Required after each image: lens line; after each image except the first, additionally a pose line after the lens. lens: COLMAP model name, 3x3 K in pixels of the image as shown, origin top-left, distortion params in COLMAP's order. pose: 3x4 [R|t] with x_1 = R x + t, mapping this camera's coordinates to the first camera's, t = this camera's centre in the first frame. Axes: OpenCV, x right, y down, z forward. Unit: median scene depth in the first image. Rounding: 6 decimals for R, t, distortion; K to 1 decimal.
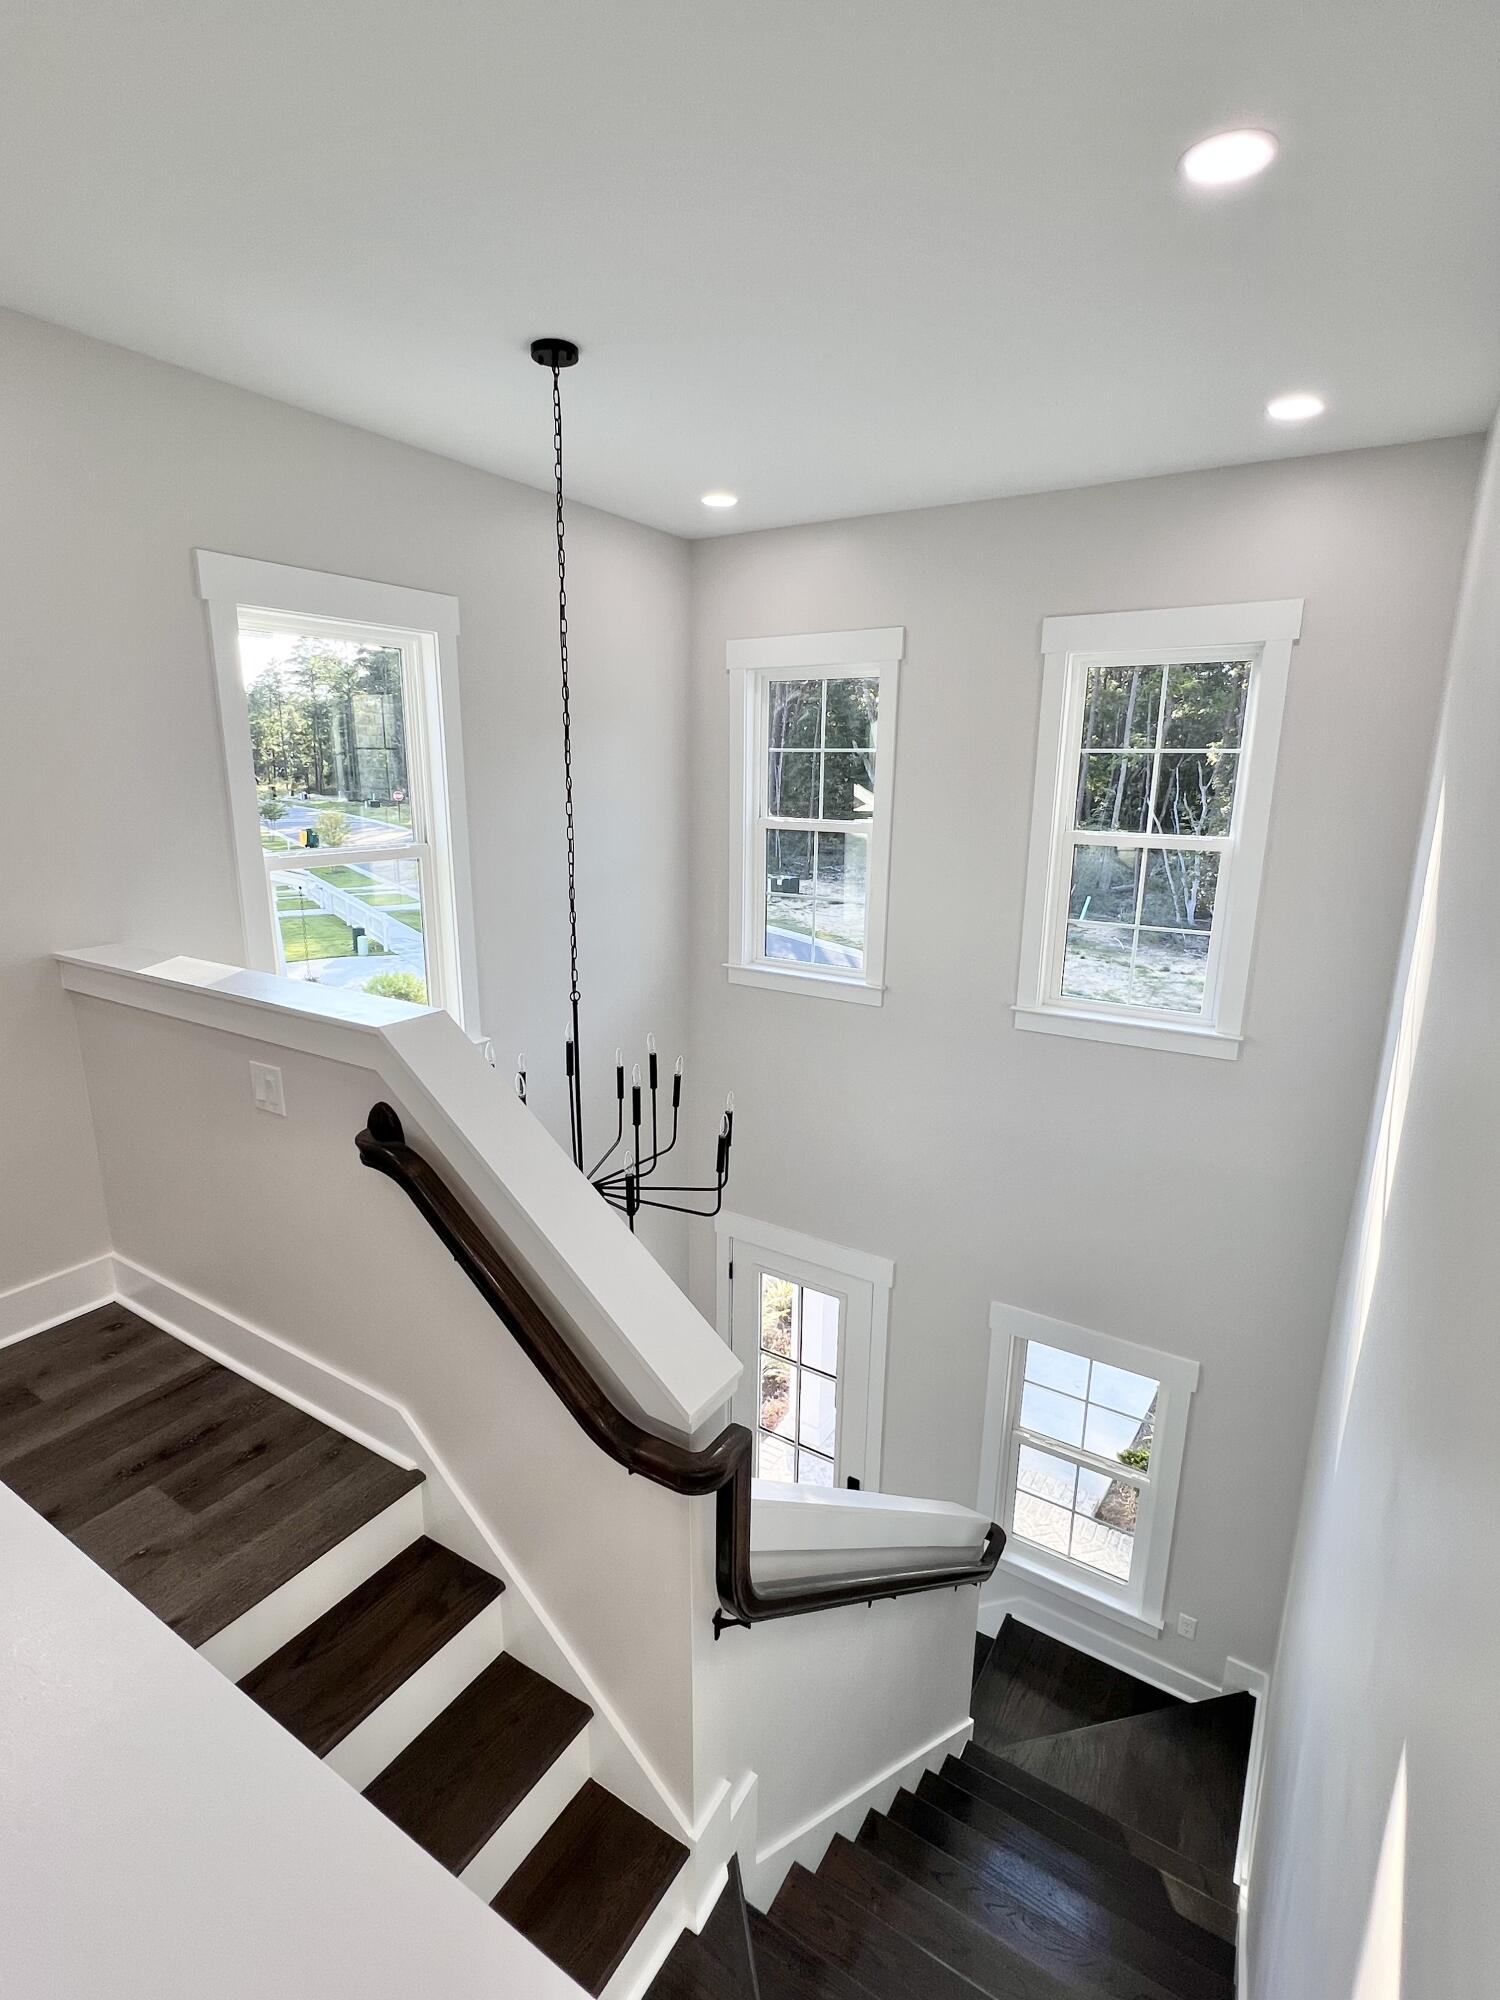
lens RADIAL K [[978.1, 0, 750.0], [0, 978.1, 1000.0], [0, 0, 1]] dist [-0.001038, 0.001263]
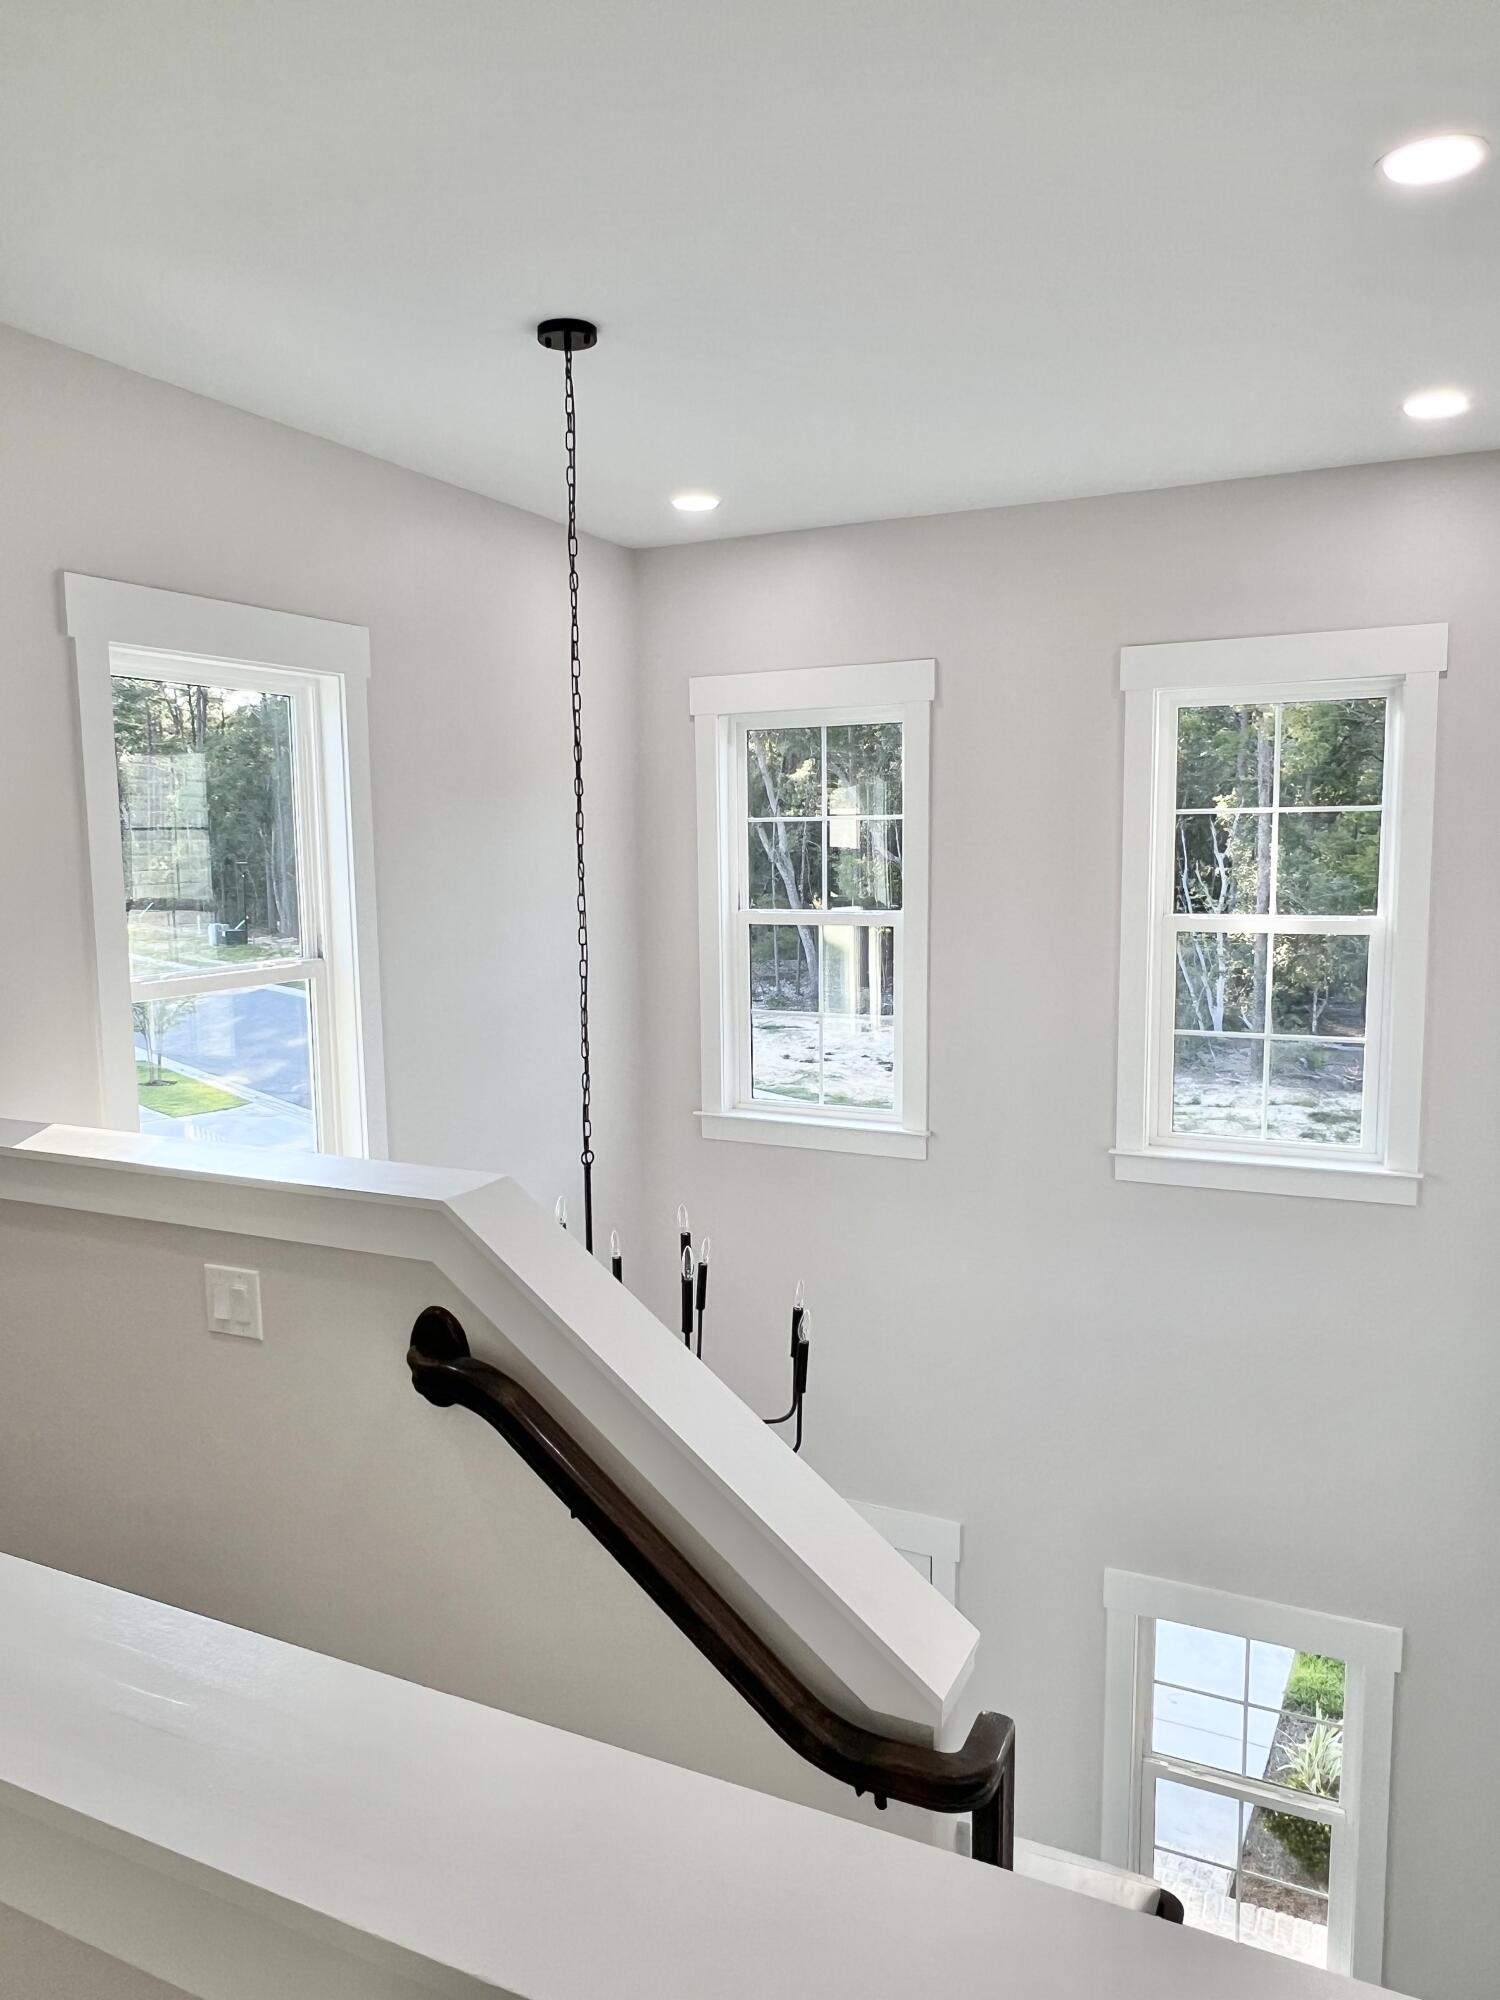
lens RADIAL K [[1404.2, 0, 750.0], [0, 1404.2, 1000.0], [0, 0, 1]] dist [0.016262, -0.023354]
pose [[0.993186, -0.036115, 0.110799, -0.128962], [0.049231, 0.991790, -0.118023, 0.006797], [-0.105627, 0.122674, 0.986810, -0.043497]]
